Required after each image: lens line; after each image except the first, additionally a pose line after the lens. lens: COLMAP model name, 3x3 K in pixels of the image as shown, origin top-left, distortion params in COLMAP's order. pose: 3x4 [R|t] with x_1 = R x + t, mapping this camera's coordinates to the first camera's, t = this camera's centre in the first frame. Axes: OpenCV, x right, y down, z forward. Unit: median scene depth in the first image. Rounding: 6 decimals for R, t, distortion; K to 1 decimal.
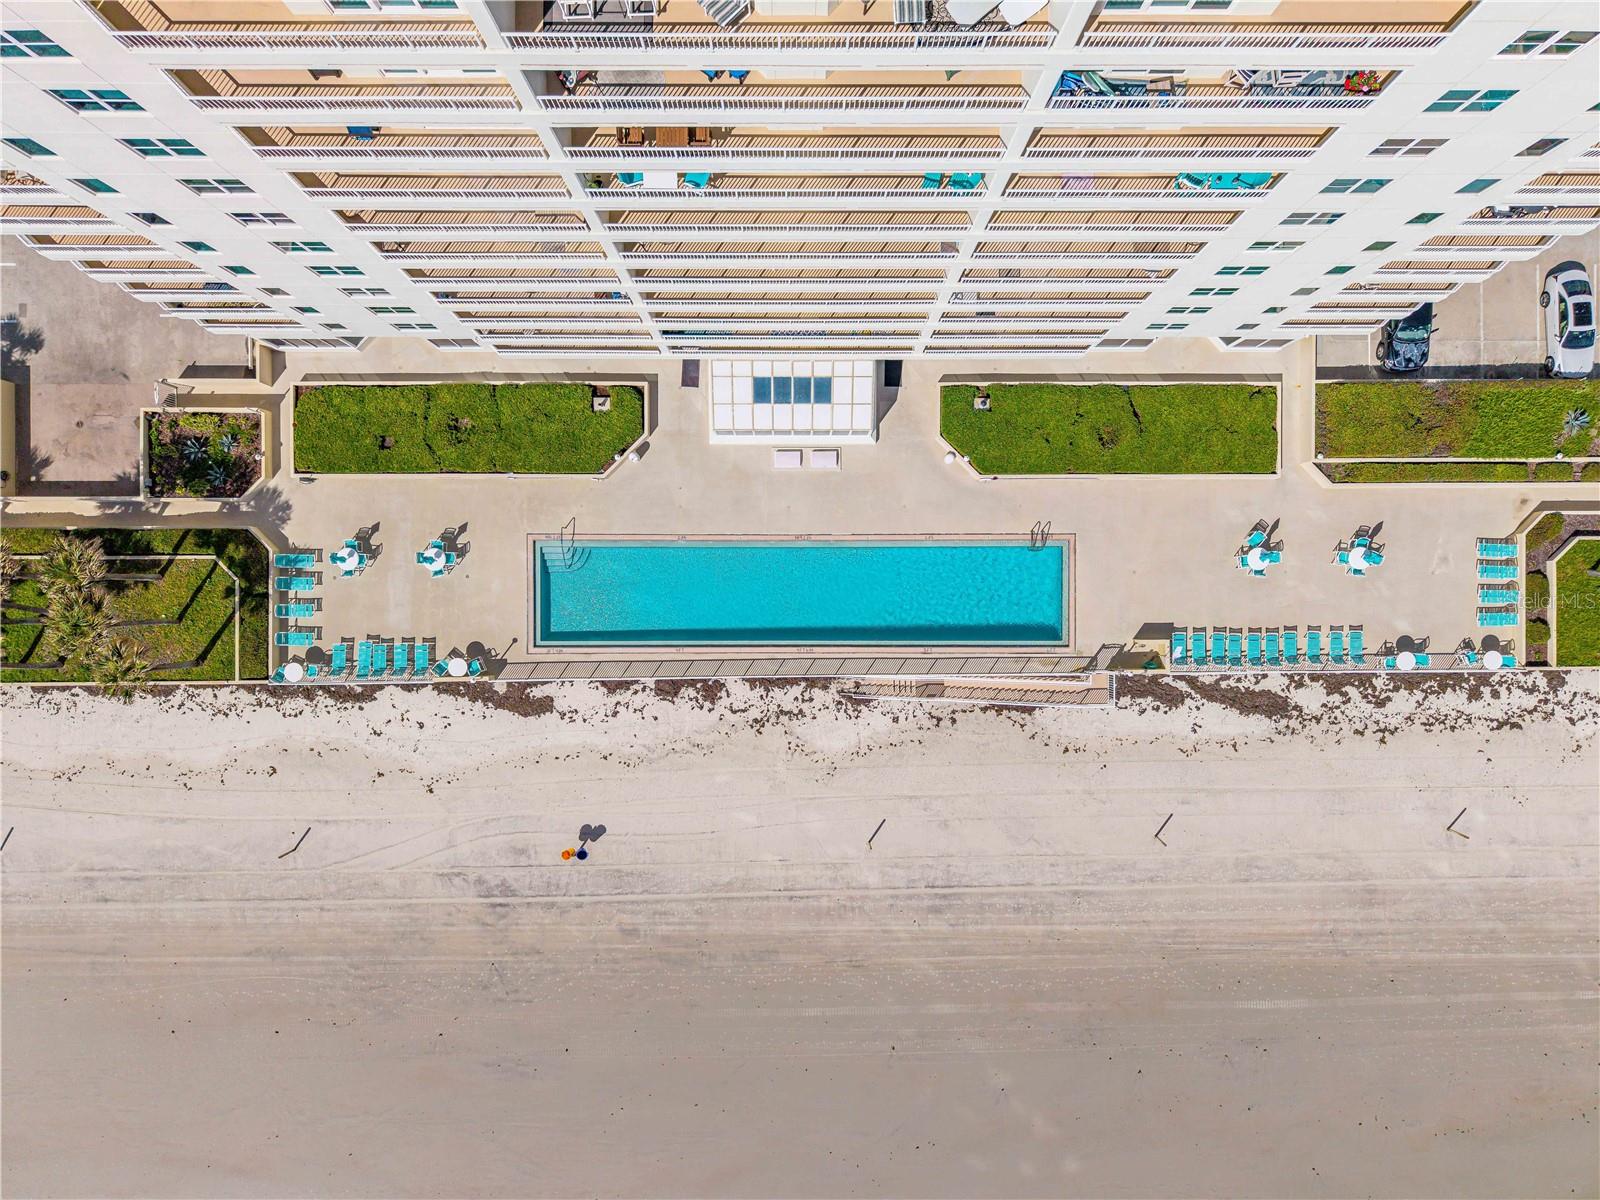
lens RADIAL K [[1071.4, 0, 803.0], [0, 1071.4, 595.3], [0, 0, 1]] dist [0.005708, -0.009382]
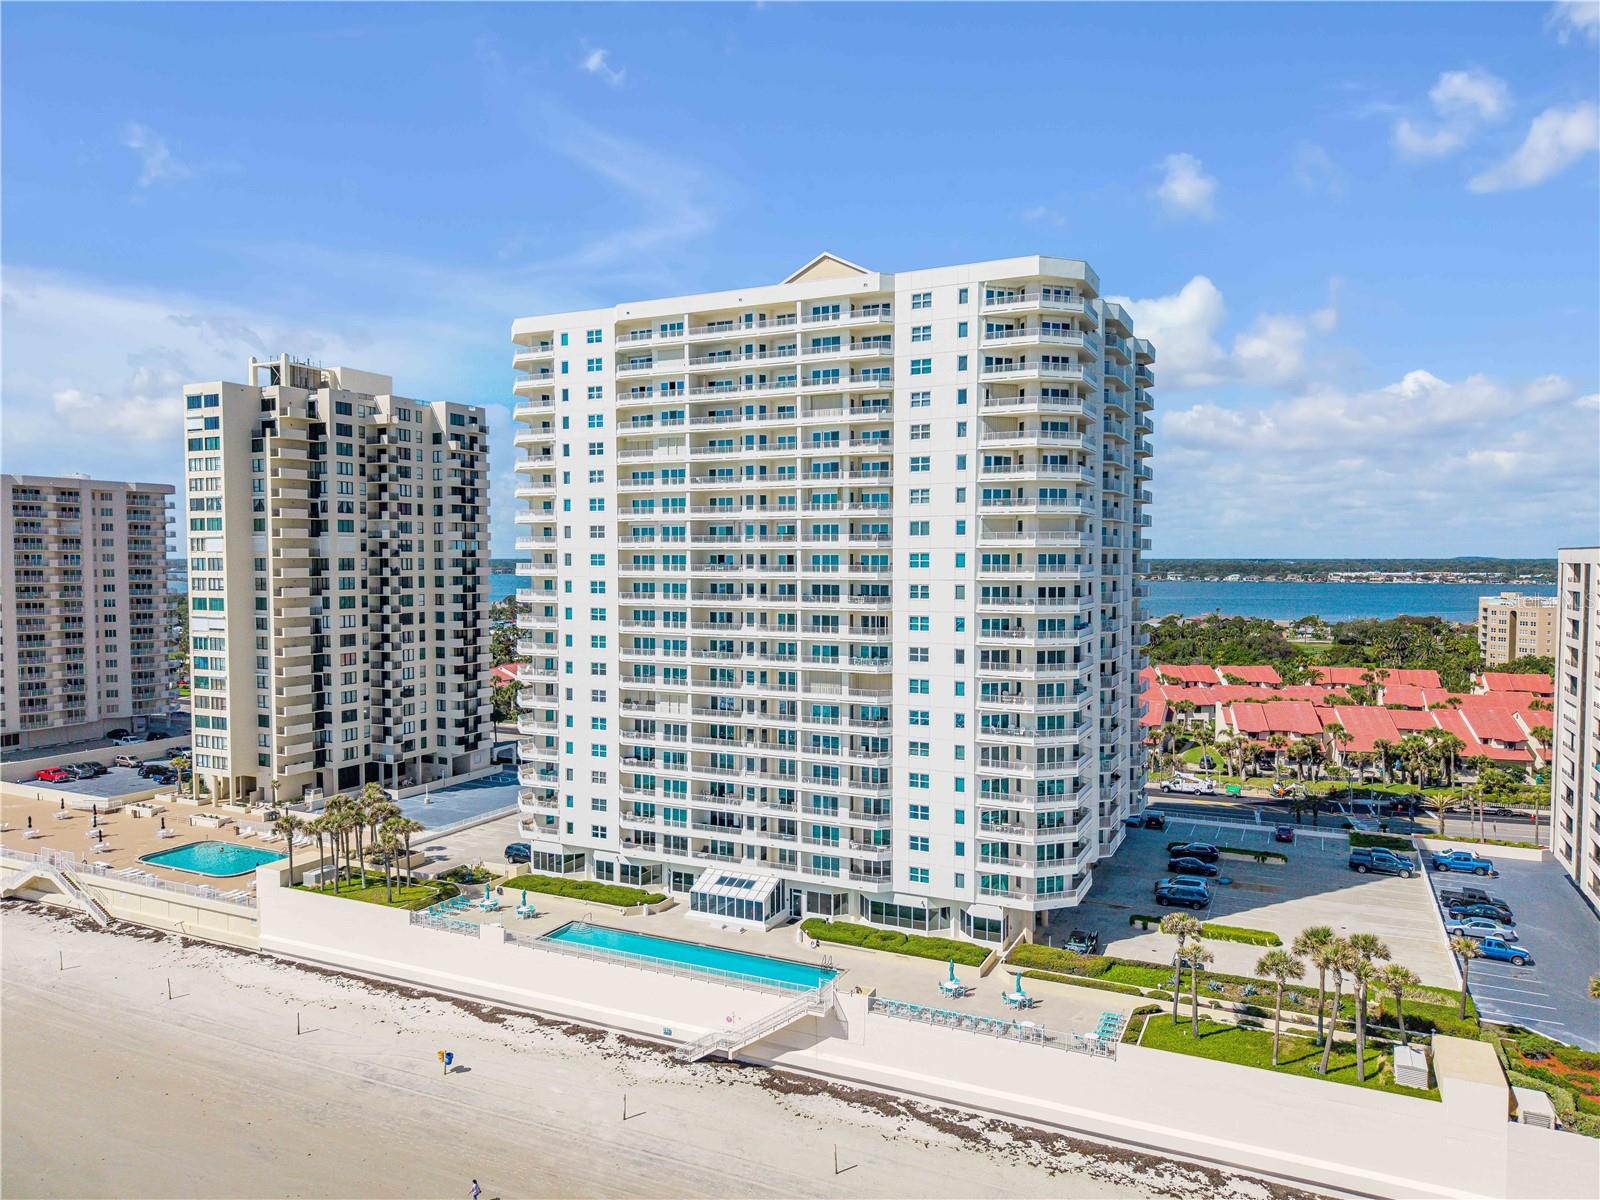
lens RADIAL K [[1071.4, 0, 800.7], [0, 1071.4, 610.4], [0, 0, 1]] dist [0.005708, -0.009382]
pose [[0.900815, 0.021772, -0.433657, 0.781657], [-0.434198, 0.040164, -0.899922, 1.251597], [-0.002175, 0.998956, 0.045634, 0.352754]]
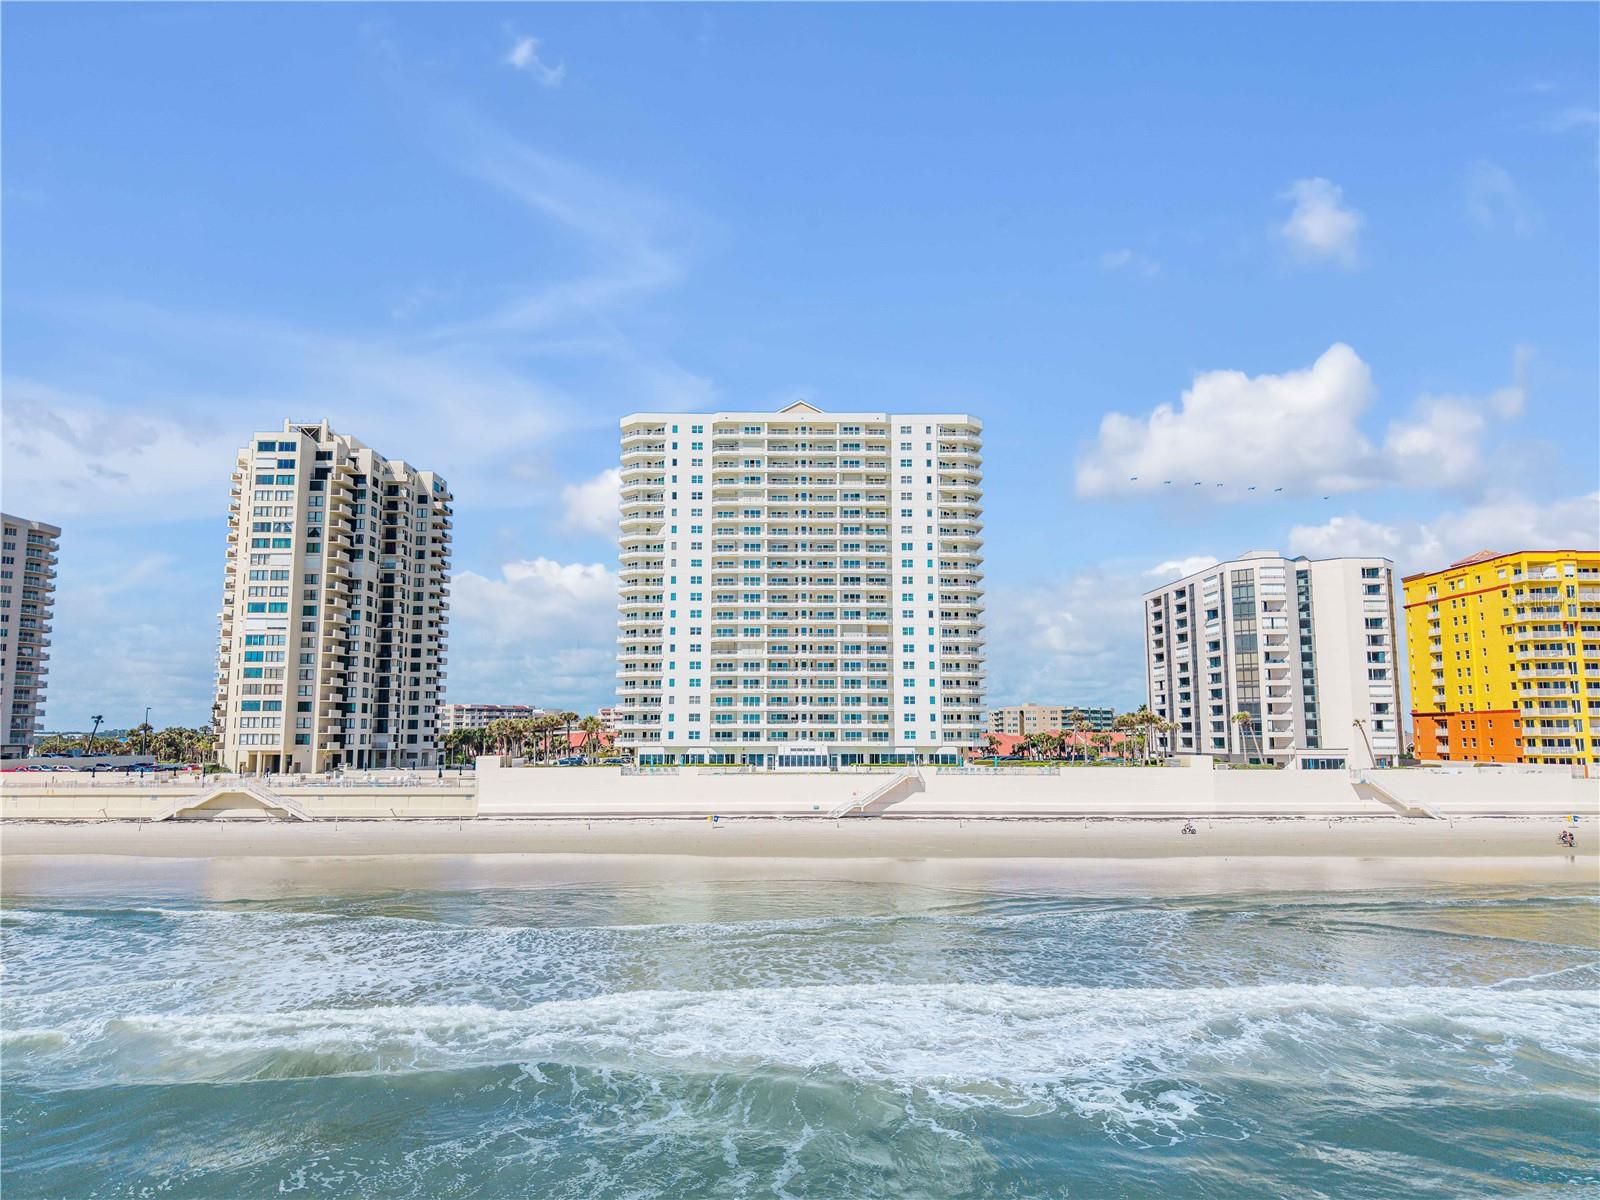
lens RADIAL K [[1071.4, 0, 796.5], [0, 1071.4, 605.0], [0, 0, 1]] dist [0.005708, -0.009382]
pose [[0.999934, 0.001532, 0.011359, -0.056292], [0.011462, -0.125266, -0.992057, 2.608325], [-0.000097, 0.992122, -0.125275, 0.817987]]
